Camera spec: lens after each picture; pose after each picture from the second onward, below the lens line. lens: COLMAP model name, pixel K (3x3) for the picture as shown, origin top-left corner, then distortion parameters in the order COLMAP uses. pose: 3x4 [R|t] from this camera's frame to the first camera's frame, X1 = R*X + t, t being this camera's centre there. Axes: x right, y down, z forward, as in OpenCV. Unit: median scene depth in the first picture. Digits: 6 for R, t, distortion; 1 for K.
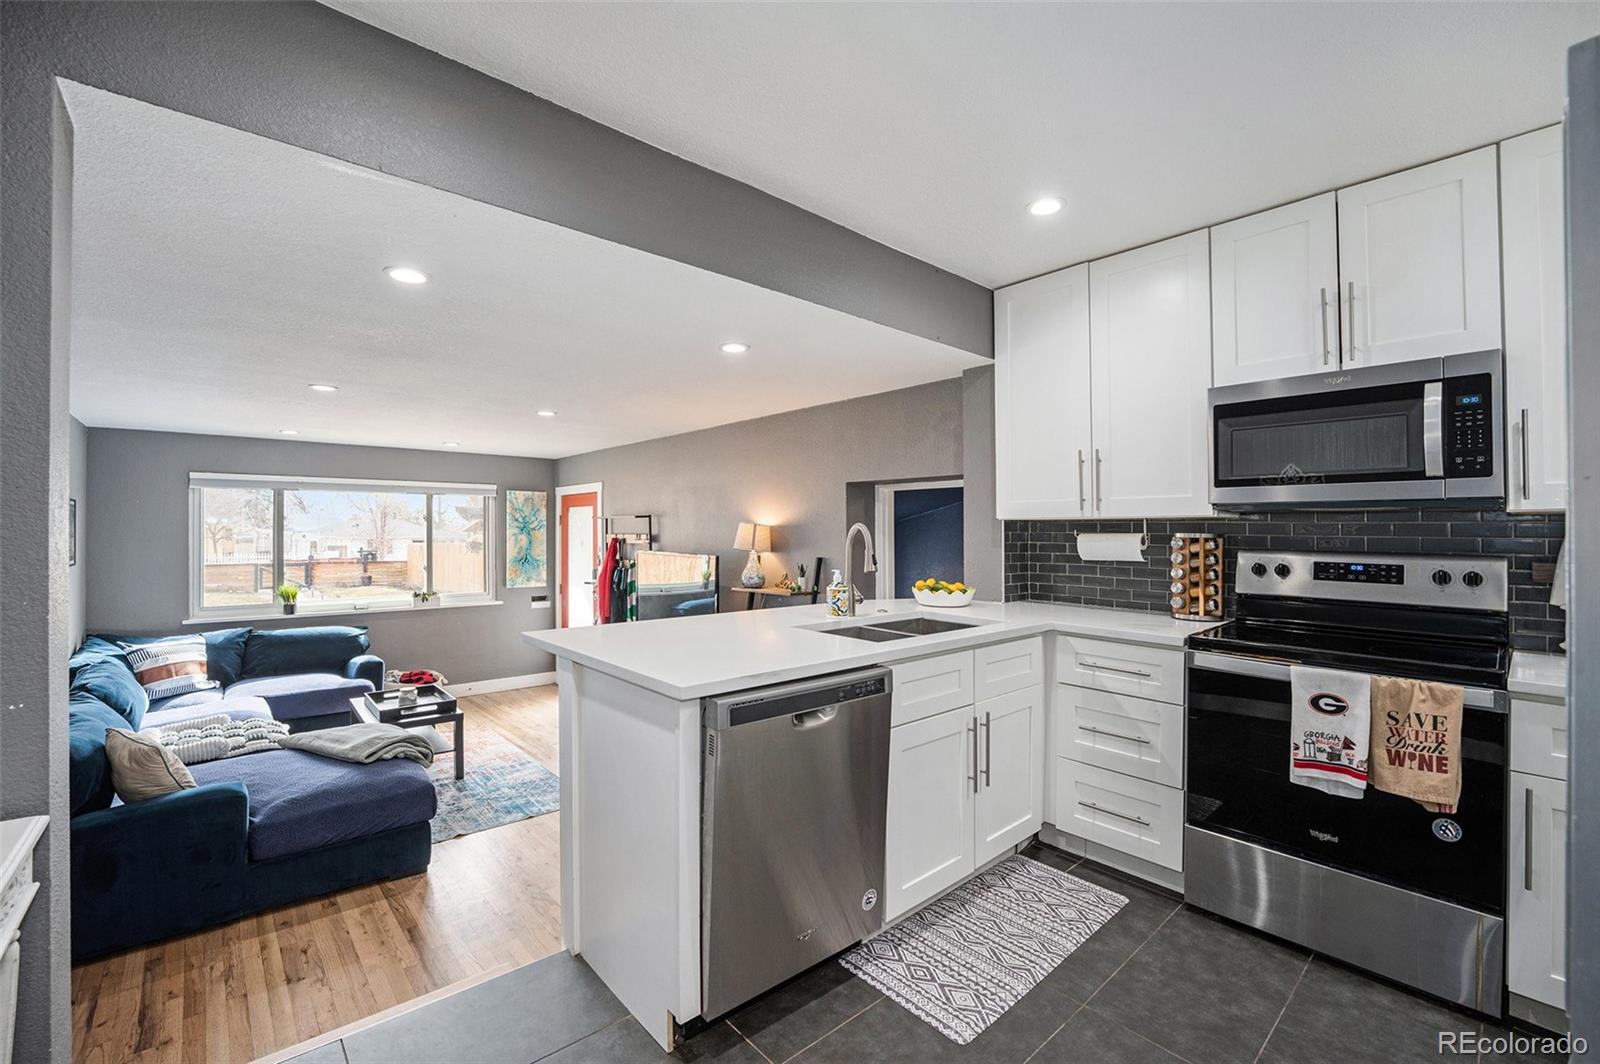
lens RADIAL K [[693.6, 0, 809.5], [0, 693.6, 532.3], [0, 0, 1]] dist [-0.020325, 0.001218]
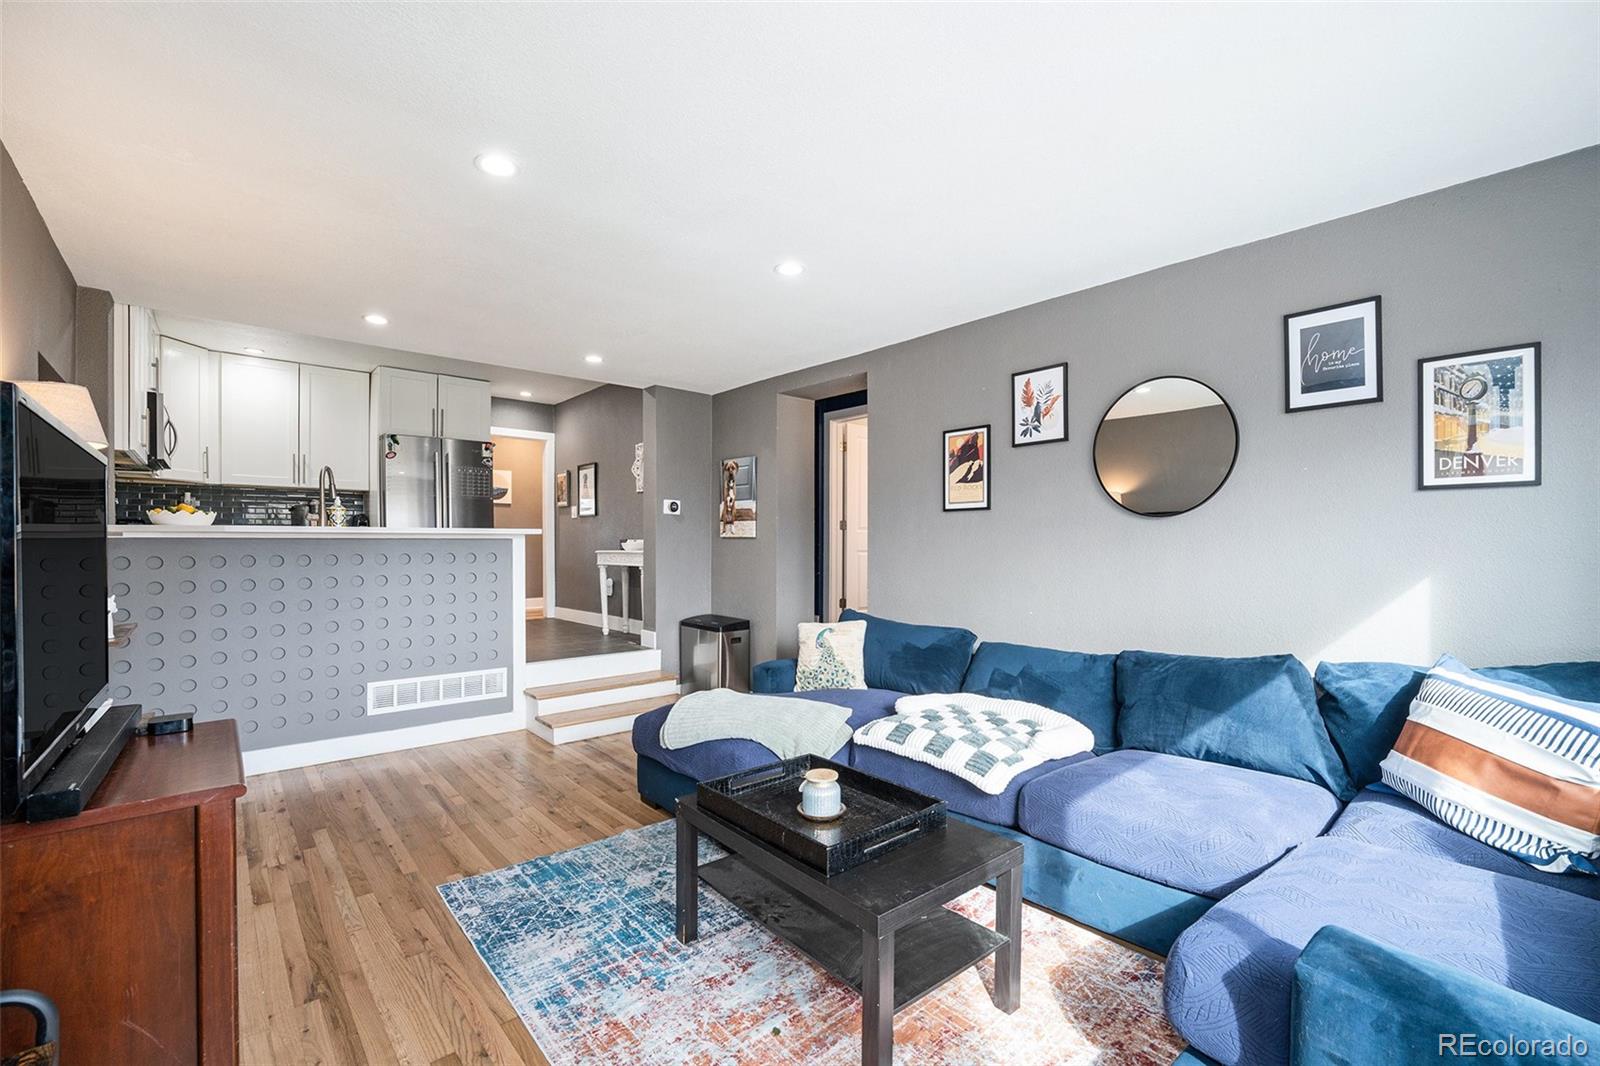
lens RADIAL K [[669.7, 0, 789.5], [0, 669.7, 551.4], [0, 0, 1]] dist [-0.019212, 0.001718]
pose [[-0.999349, -0.002635, 0.035992, -0.867387], [-0.002058, 0.999869, 0.016066, 0.122545], [-0.036029, 0.015981, -0.999223, 2.110836]]
